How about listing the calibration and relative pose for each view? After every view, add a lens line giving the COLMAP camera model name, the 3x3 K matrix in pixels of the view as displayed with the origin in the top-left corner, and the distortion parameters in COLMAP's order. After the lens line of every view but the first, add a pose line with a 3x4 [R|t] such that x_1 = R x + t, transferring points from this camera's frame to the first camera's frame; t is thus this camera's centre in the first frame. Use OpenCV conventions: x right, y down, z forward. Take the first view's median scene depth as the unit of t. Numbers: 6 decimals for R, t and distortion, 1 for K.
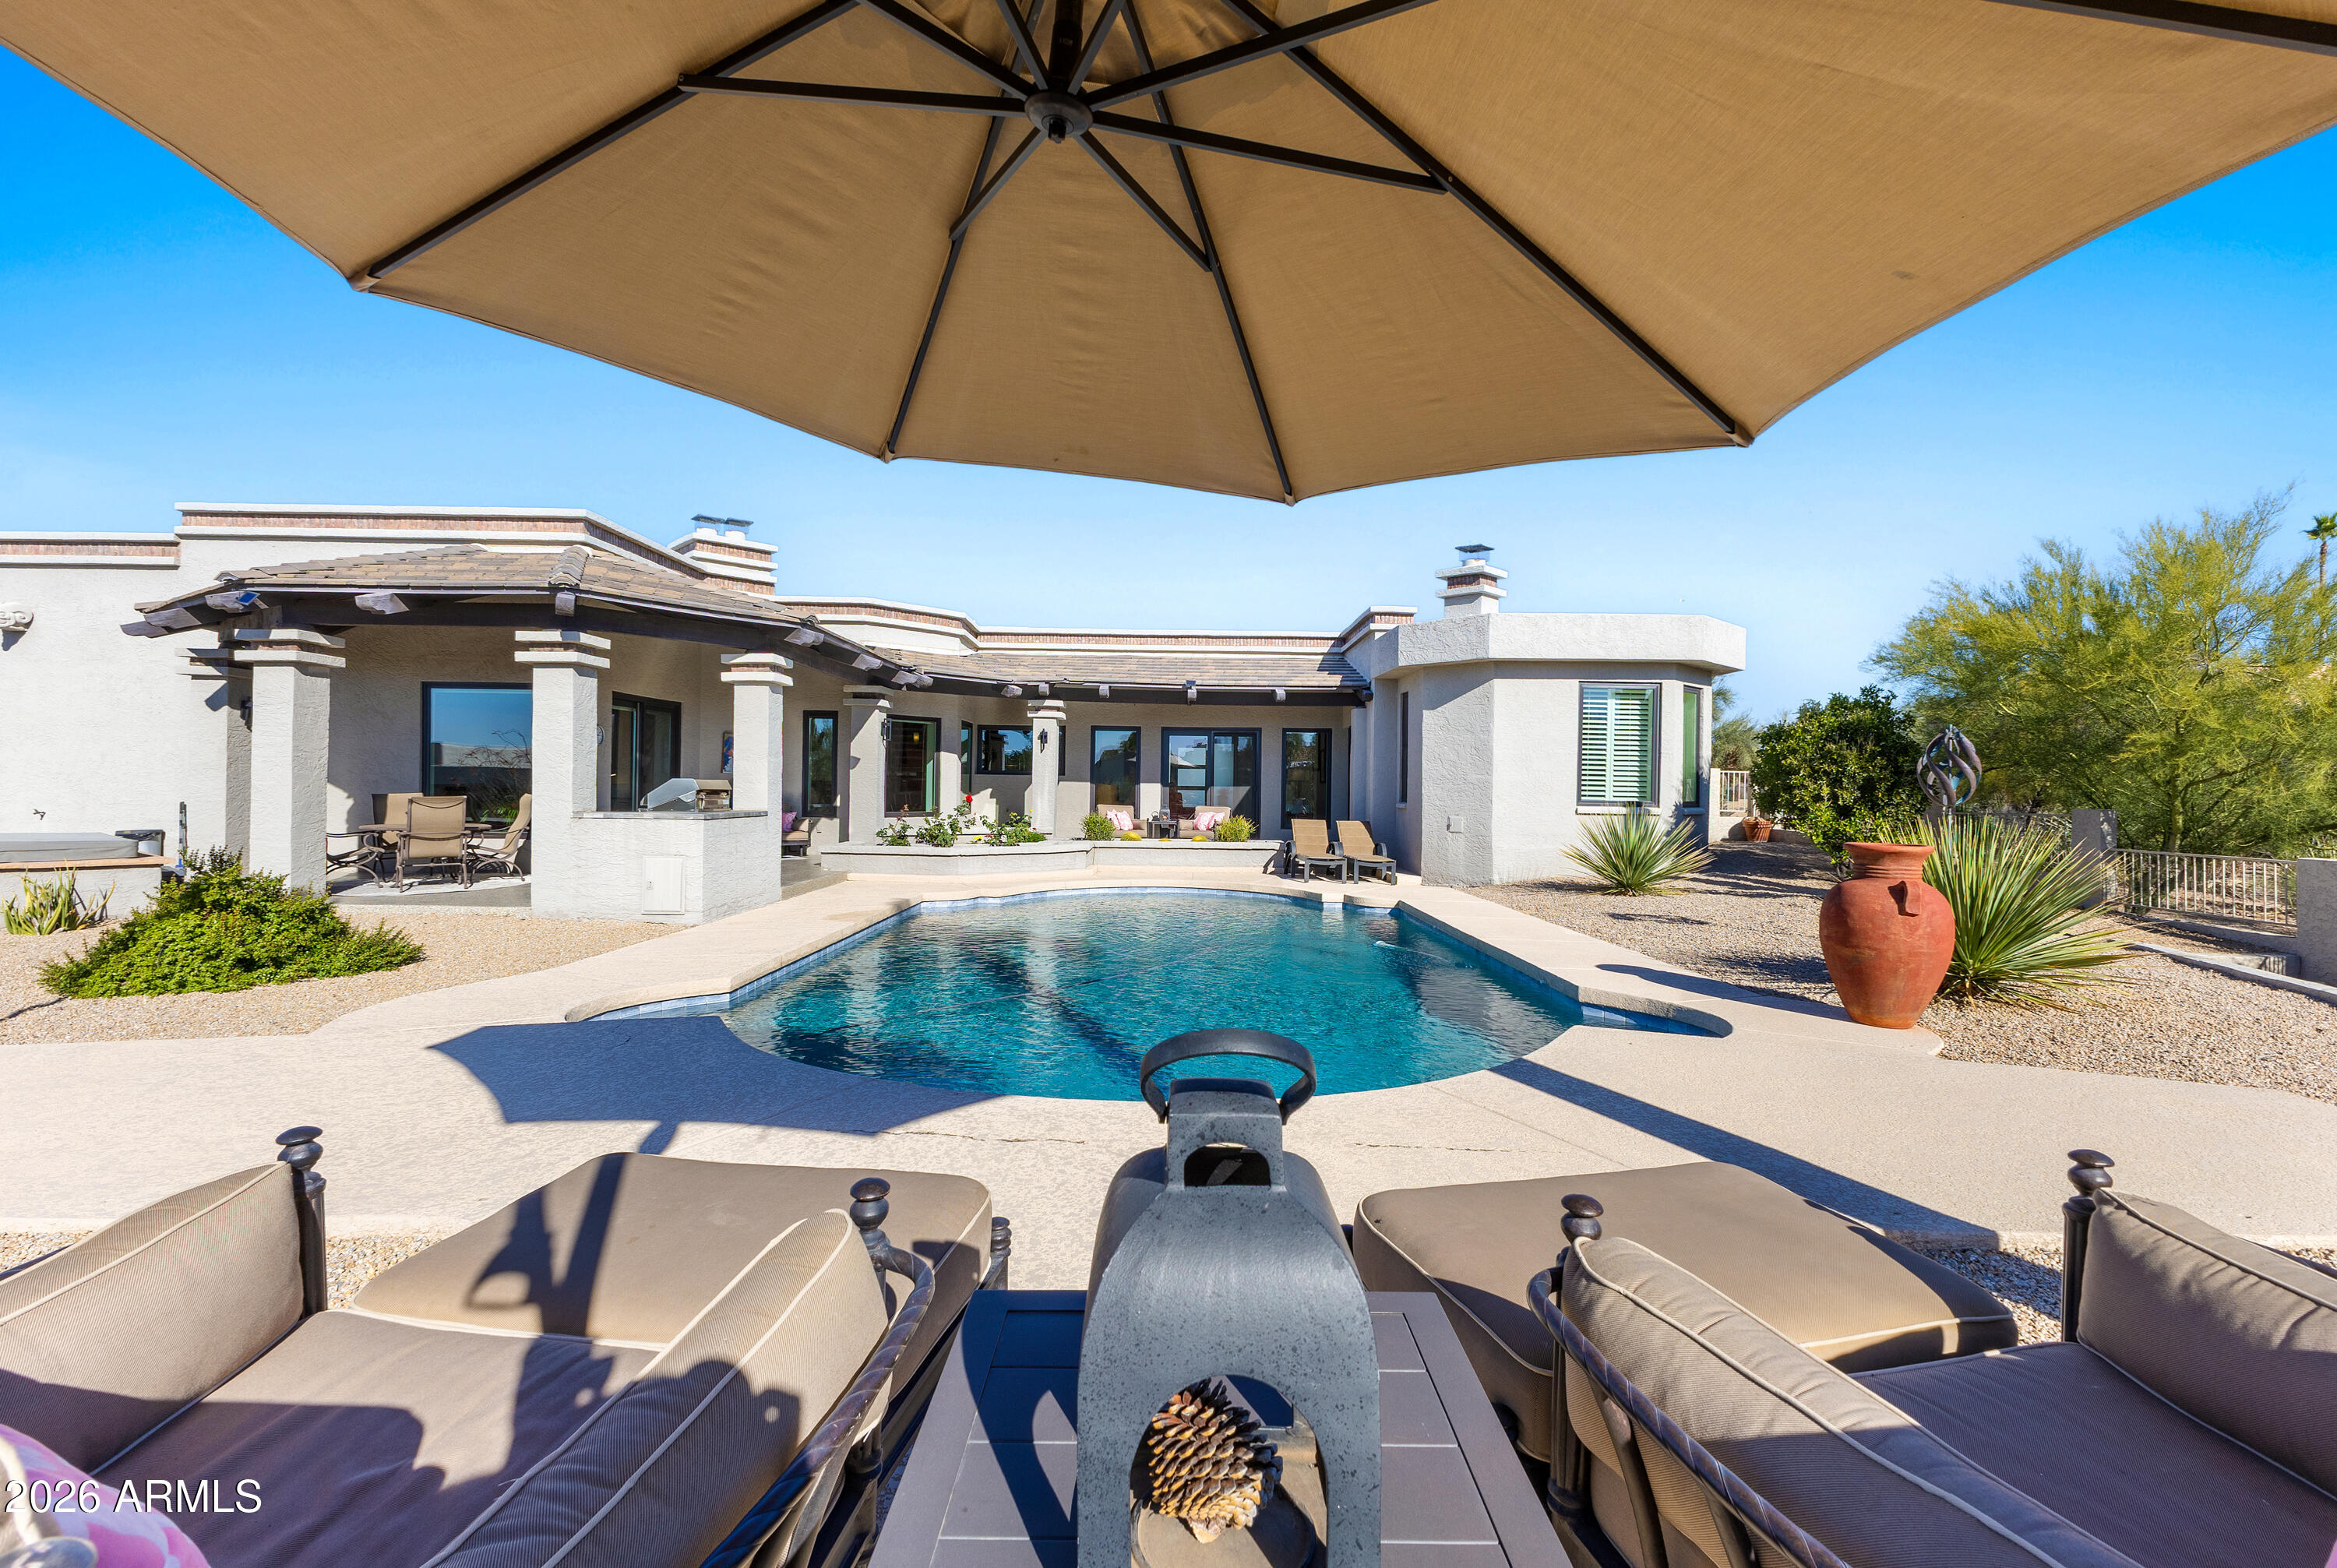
lens RADIAL K [[1049.6, 0, 1175.0], [0, 1049.6, 783.4], [0, 0, 1]] dist [0.021098, -0.000022]
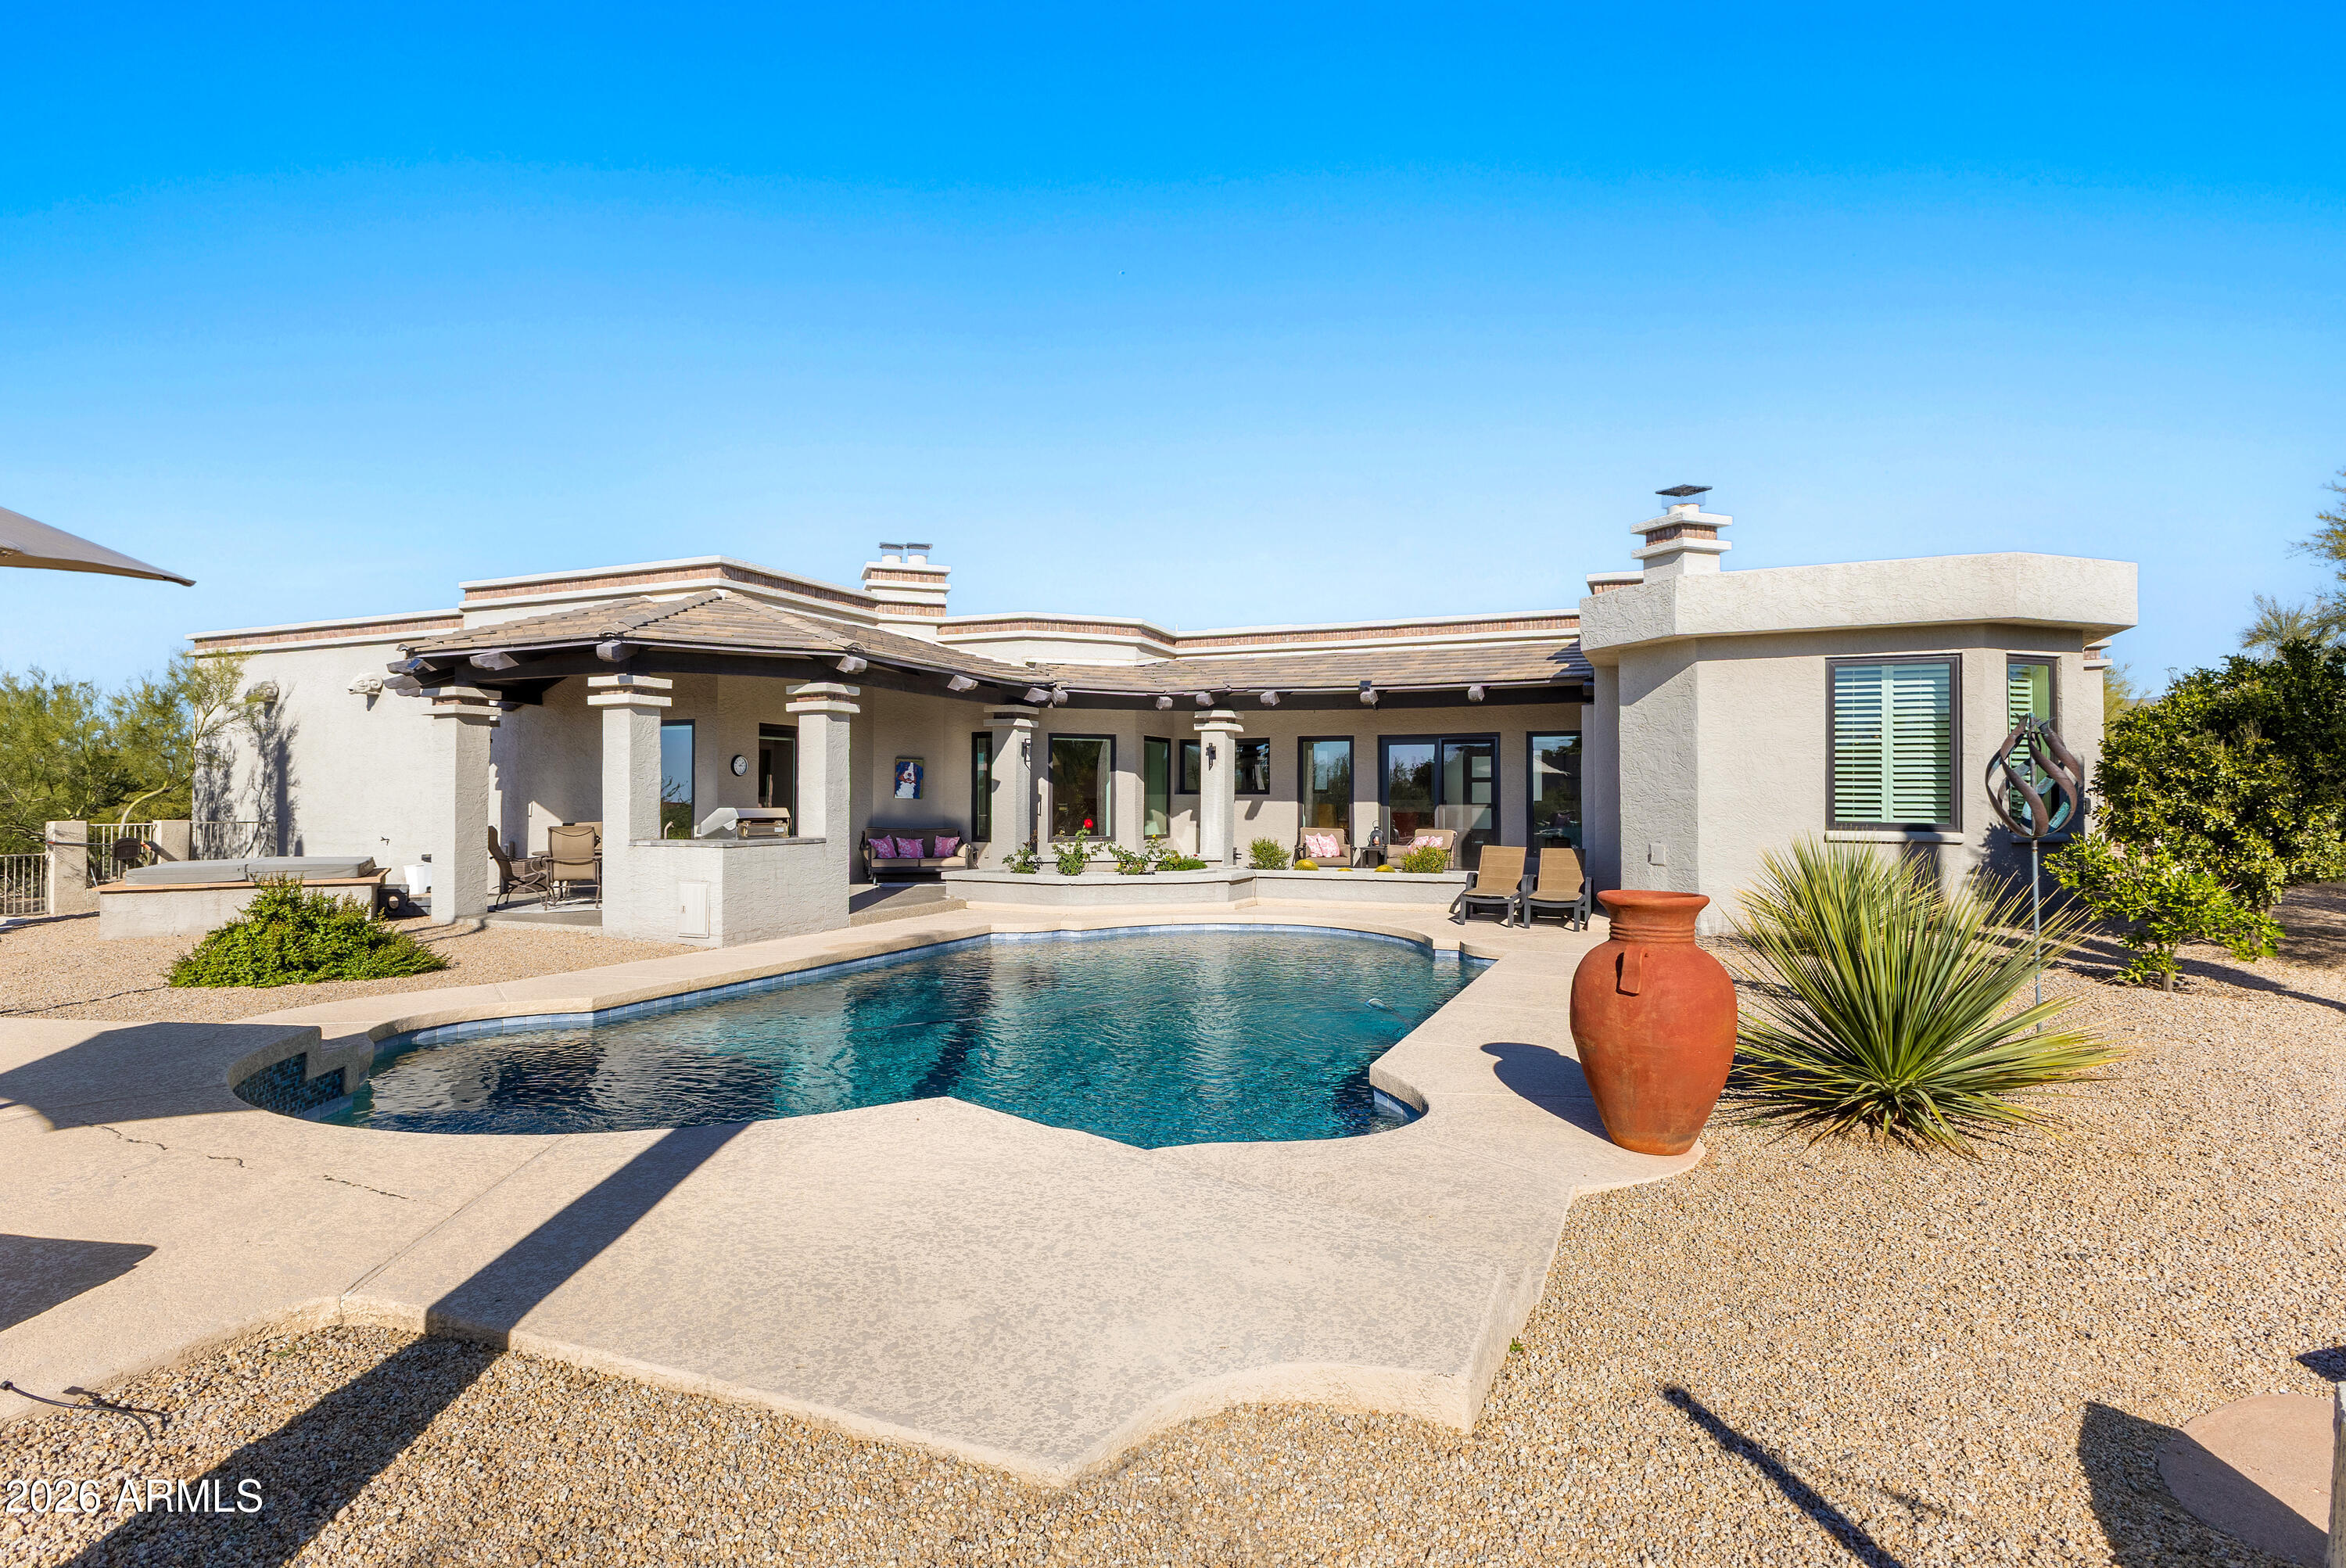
lens RADIAL K [[1214.7, 0, 1136.5], [0, 1214.7, 771.2], [0, 0, 1]] dist [0.022220, -0.000150]
pose [[0.914423, -0.021635, -0.404182, 0.284600], [0.012742, 0.999614, -0.024678, -0.004293], [0.404560, 0.017416, 0.914346, 0.040802]]
